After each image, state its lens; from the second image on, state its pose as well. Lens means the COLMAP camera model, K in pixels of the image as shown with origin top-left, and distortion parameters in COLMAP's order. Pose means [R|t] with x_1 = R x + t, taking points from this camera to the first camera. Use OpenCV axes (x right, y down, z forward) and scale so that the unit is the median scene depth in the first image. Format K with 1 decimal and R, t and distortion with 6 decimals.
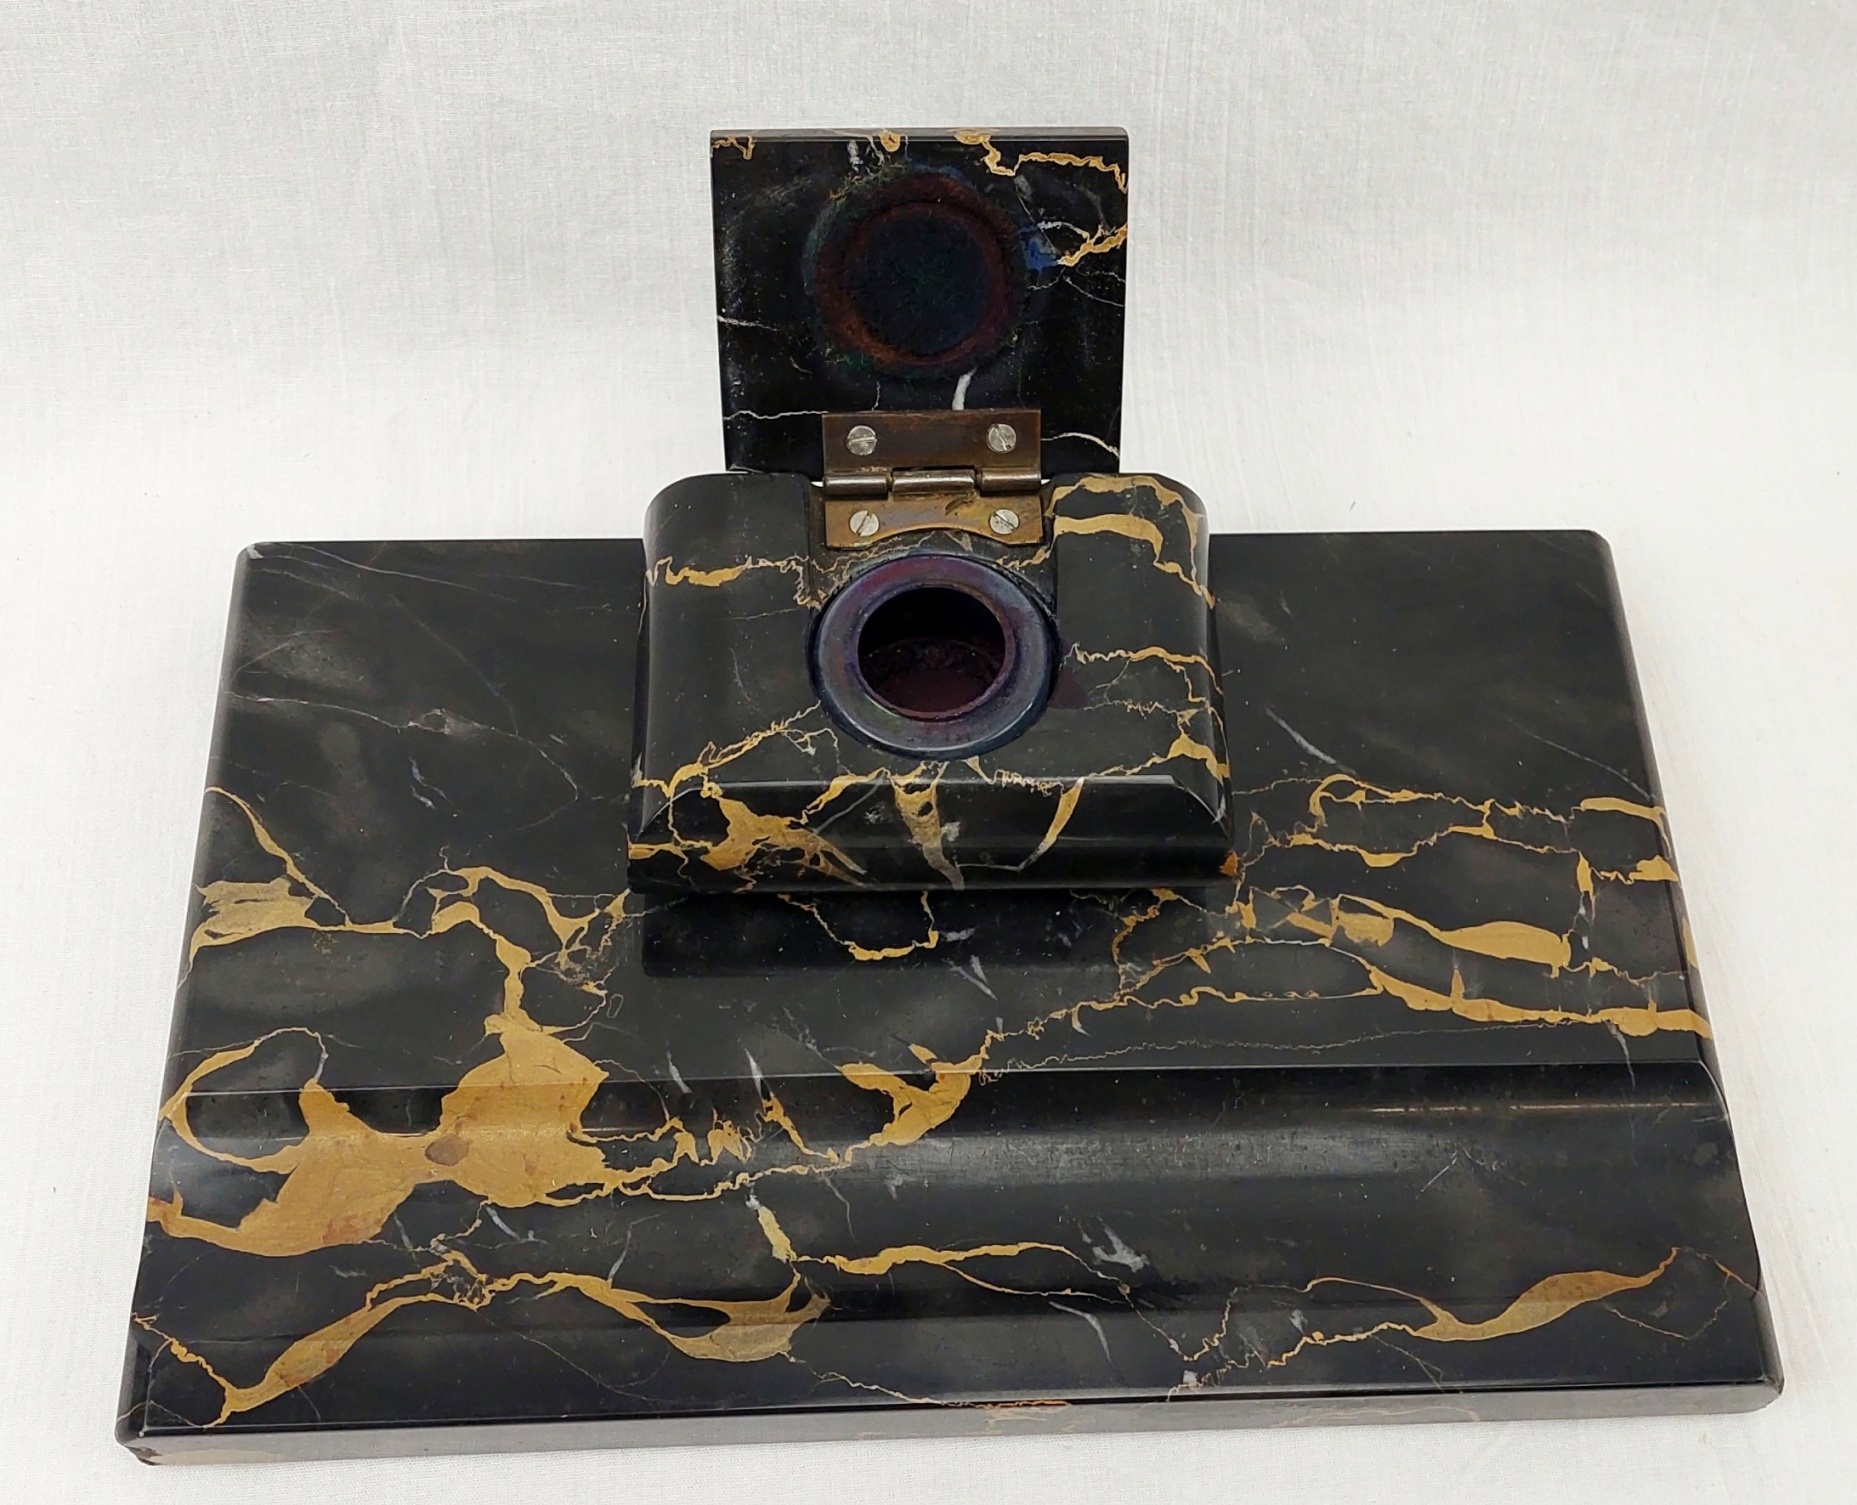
lens RADIAL K [[2280.9, 0, 957.3], [0, 2280.9, 593.6], [0, 0, 1]] dist [0.112140, 0.000000]
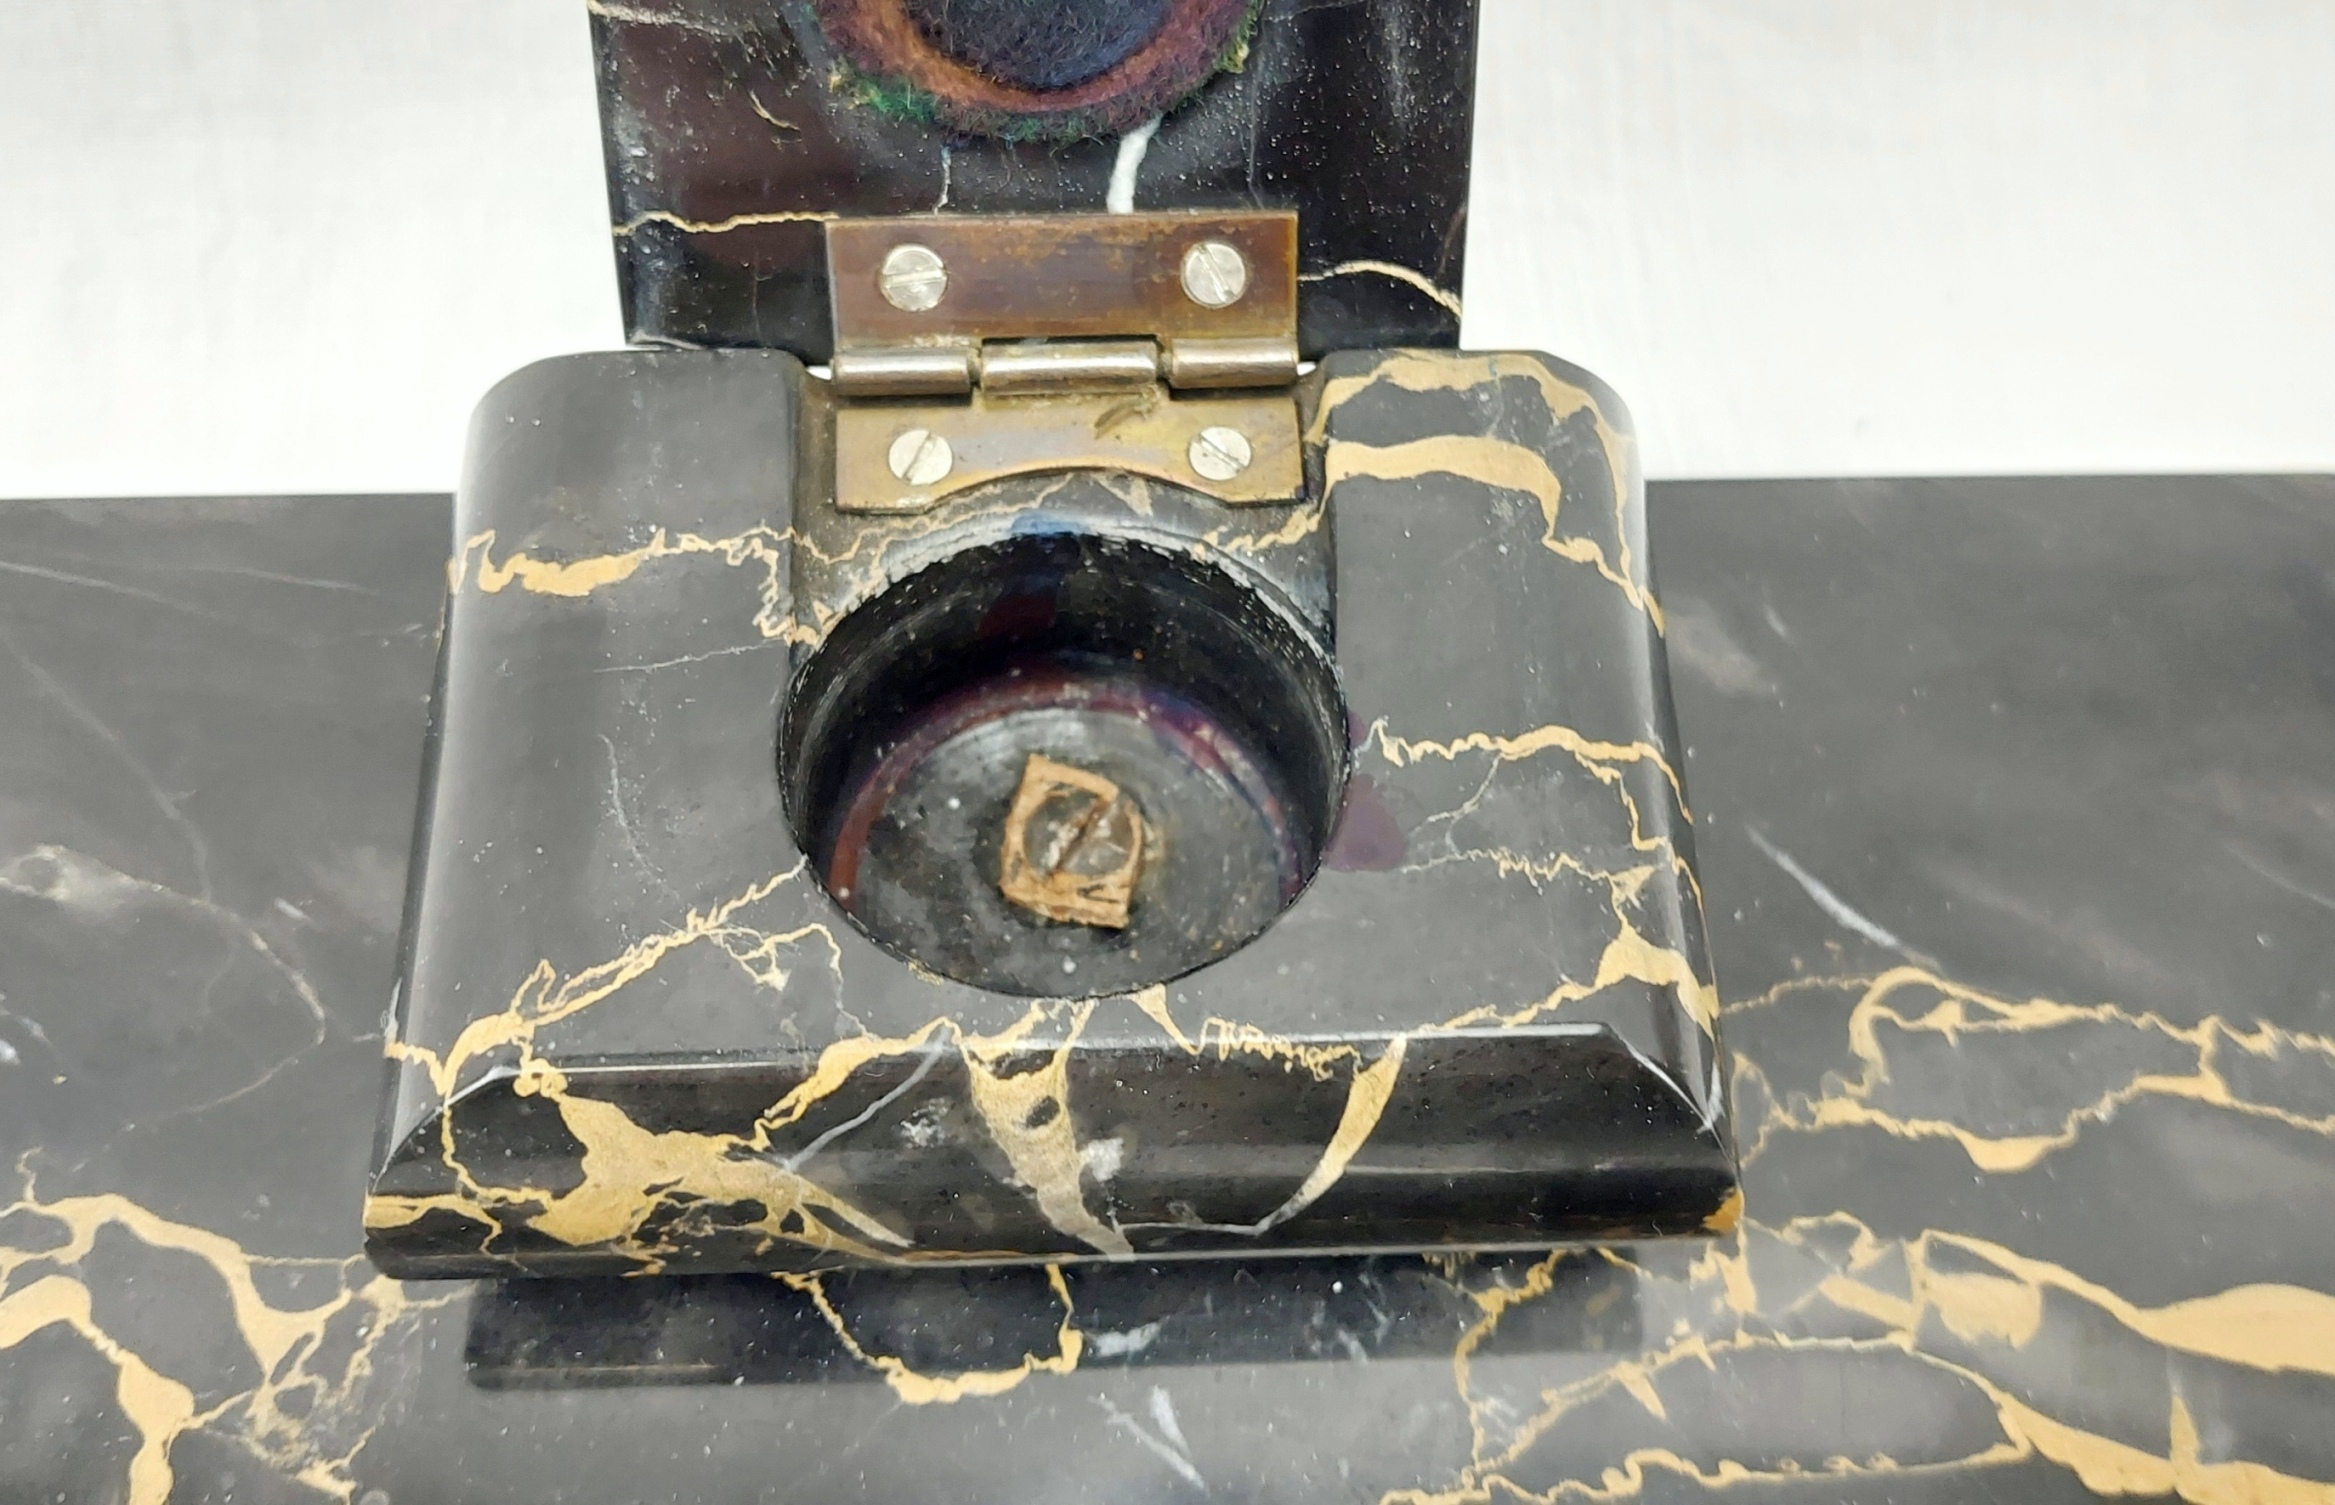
lens RADIAL K [[2367.7, 0, 1206.9], [0, 2367.7, 593.3], [0, 0, 1]] dist [-0.006869, 0.000000]
pose [[0.999818, -0.004332, 0.018582, 0.008859], [0.003984, 0.999816, 0.018742, -0.011841], [-0.018660, -0.018665, 0.999652, 0.521012]]
